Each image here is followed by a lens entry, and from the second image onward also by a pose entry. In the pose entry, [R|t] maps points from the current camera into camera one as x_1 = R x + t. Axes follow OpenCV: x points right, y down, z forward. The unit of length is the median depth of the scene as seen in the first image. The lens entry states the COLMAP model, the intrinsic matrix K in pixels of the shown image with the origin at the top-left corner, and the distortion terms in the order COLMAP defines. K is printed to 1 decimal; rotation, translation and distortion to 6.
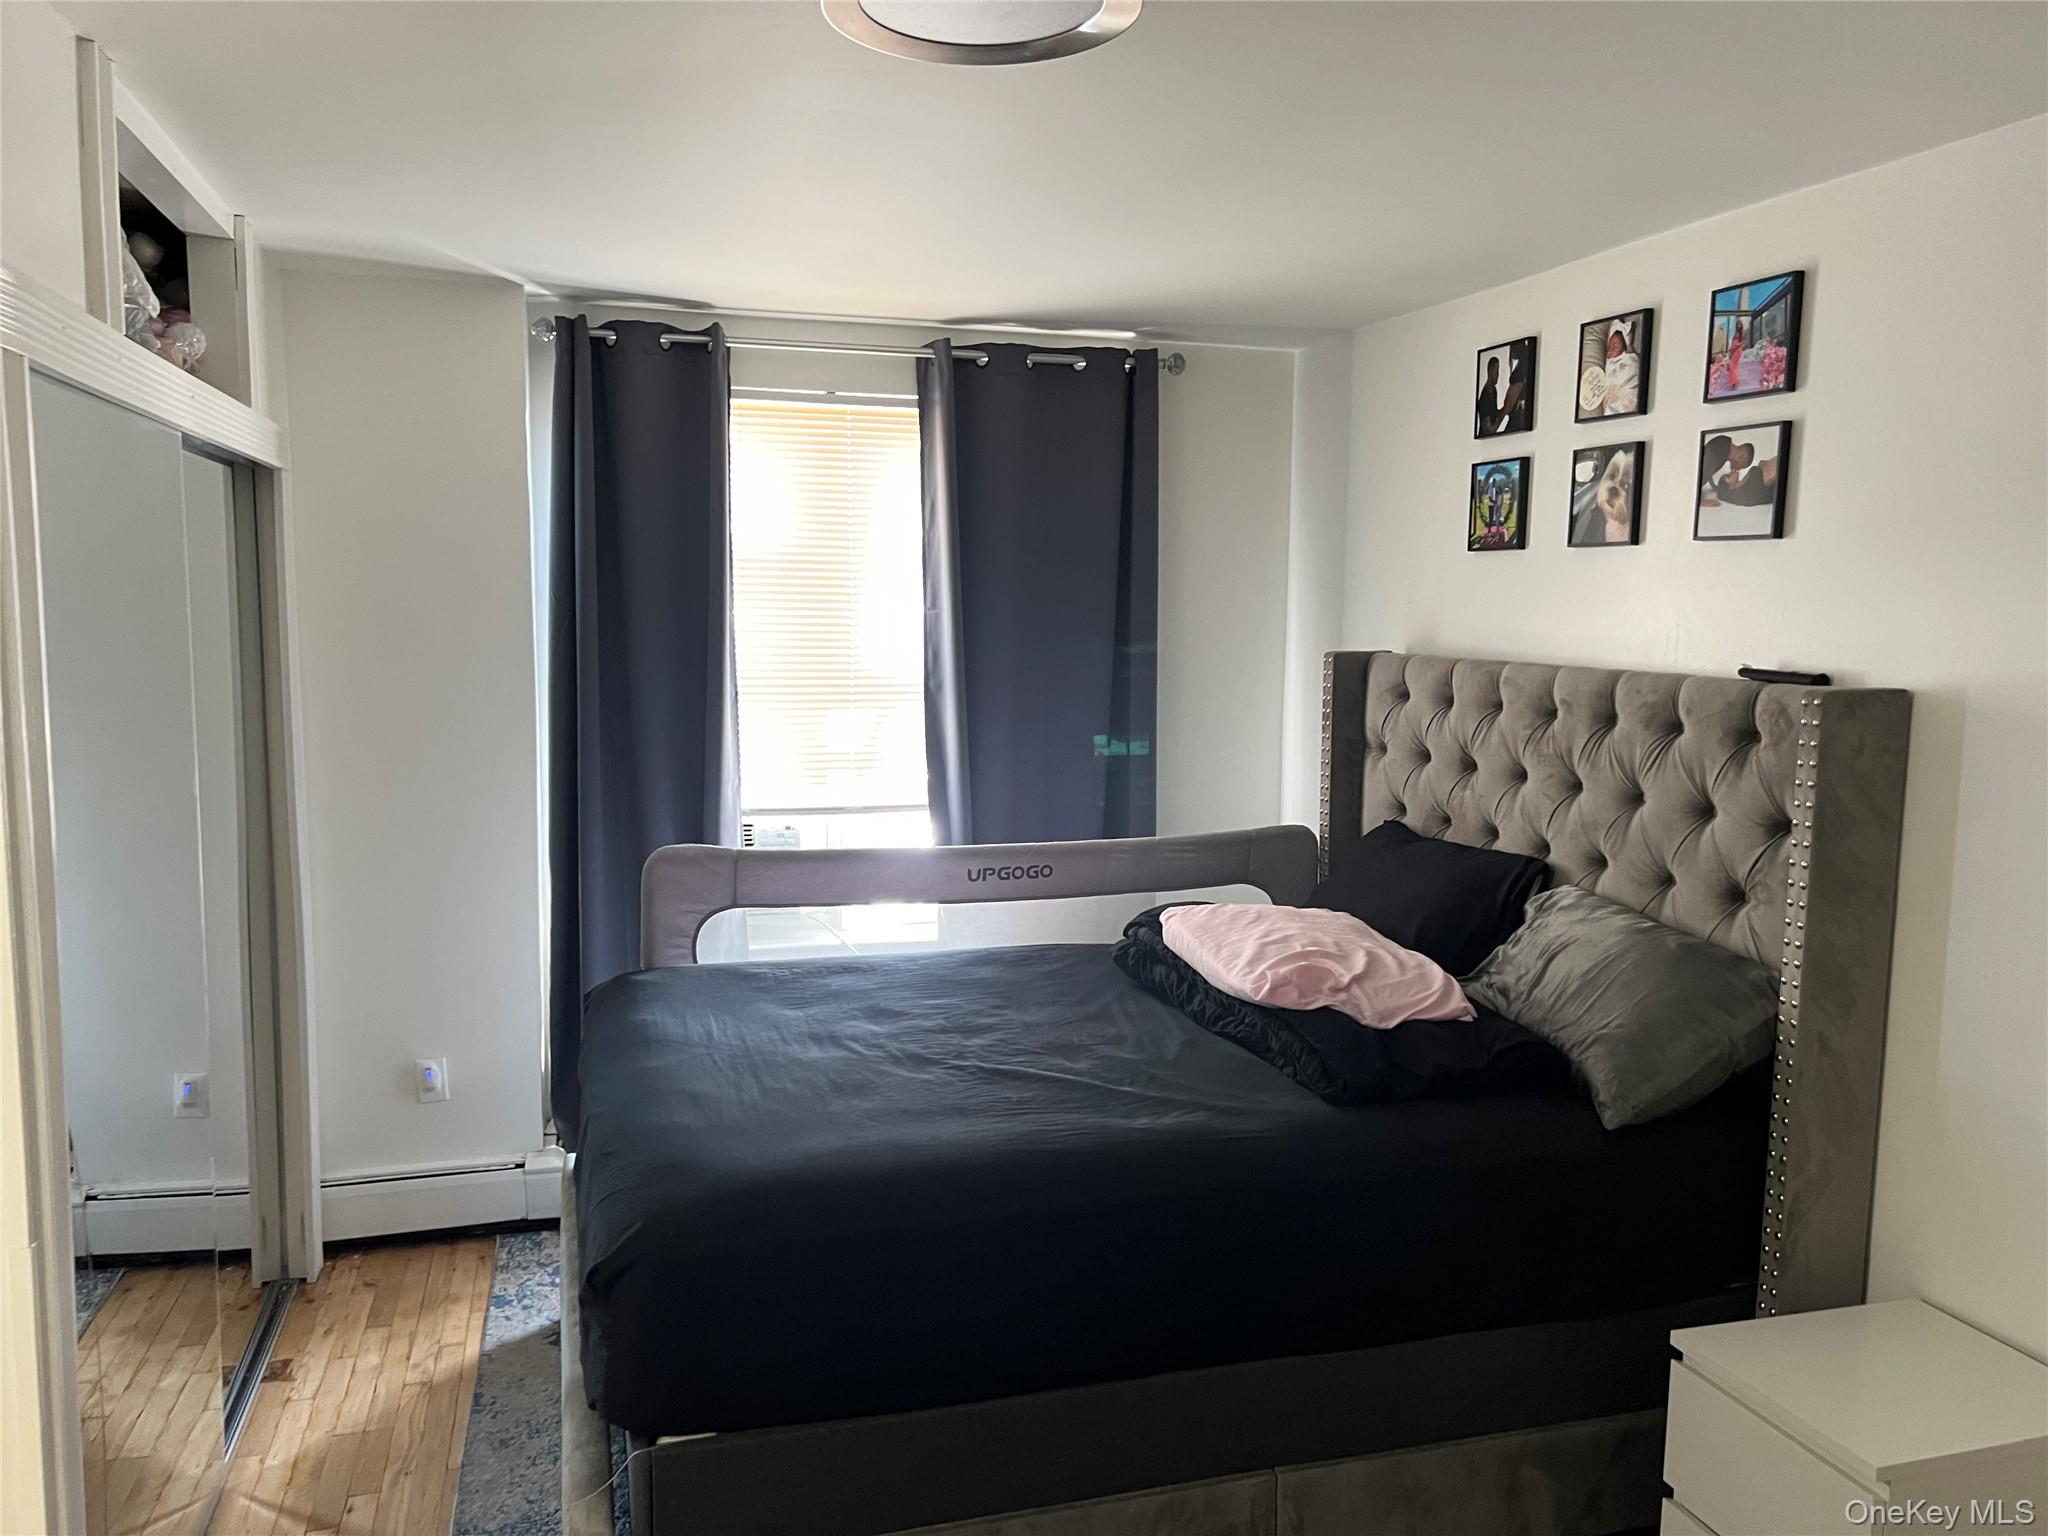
lens RADIAL K [[1535.9, 0, 1024.0], [0, 1535.9, 768.0], [0, 0, 1]] dist [0.036518, -0.055023]
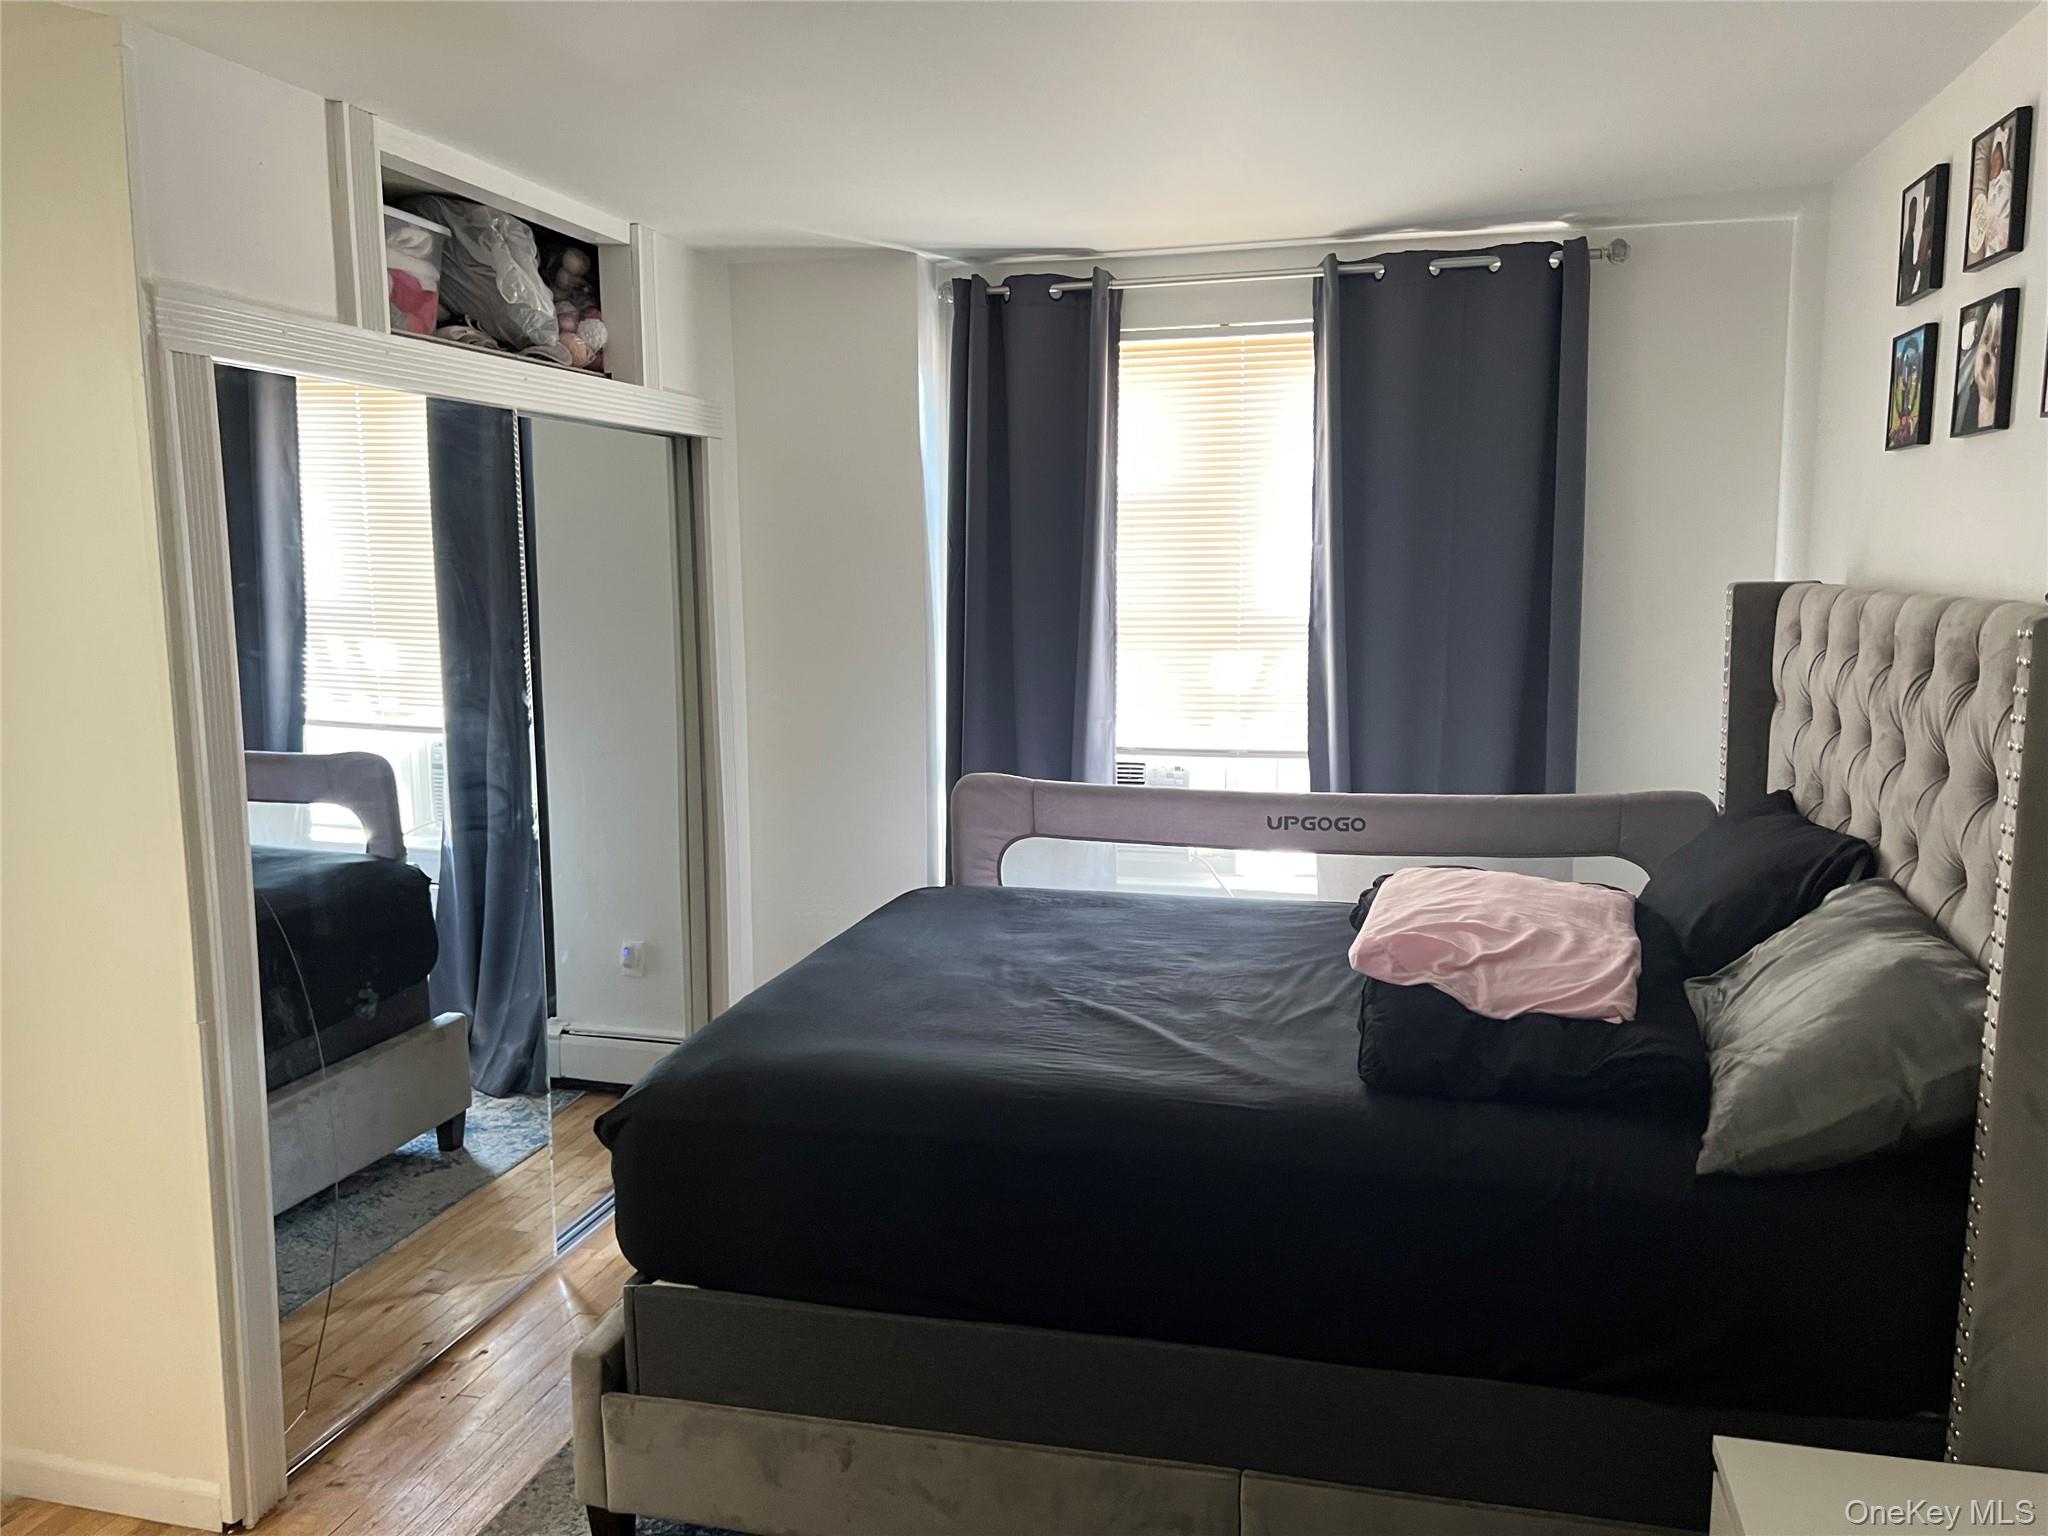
lens RADIAL K [[1551.1, 0, 1035.7], [0, 1551.1, 771.9], [0, 0, 1]] dist [0.028980, -0.043353]
pose [[0.860921, 0.049007, -0.506373, 0.341676], [-0.033940, 0.998665, 0.038947, 0.006308], [0.507606, -0.016344, 0.861434, 0.100966]]
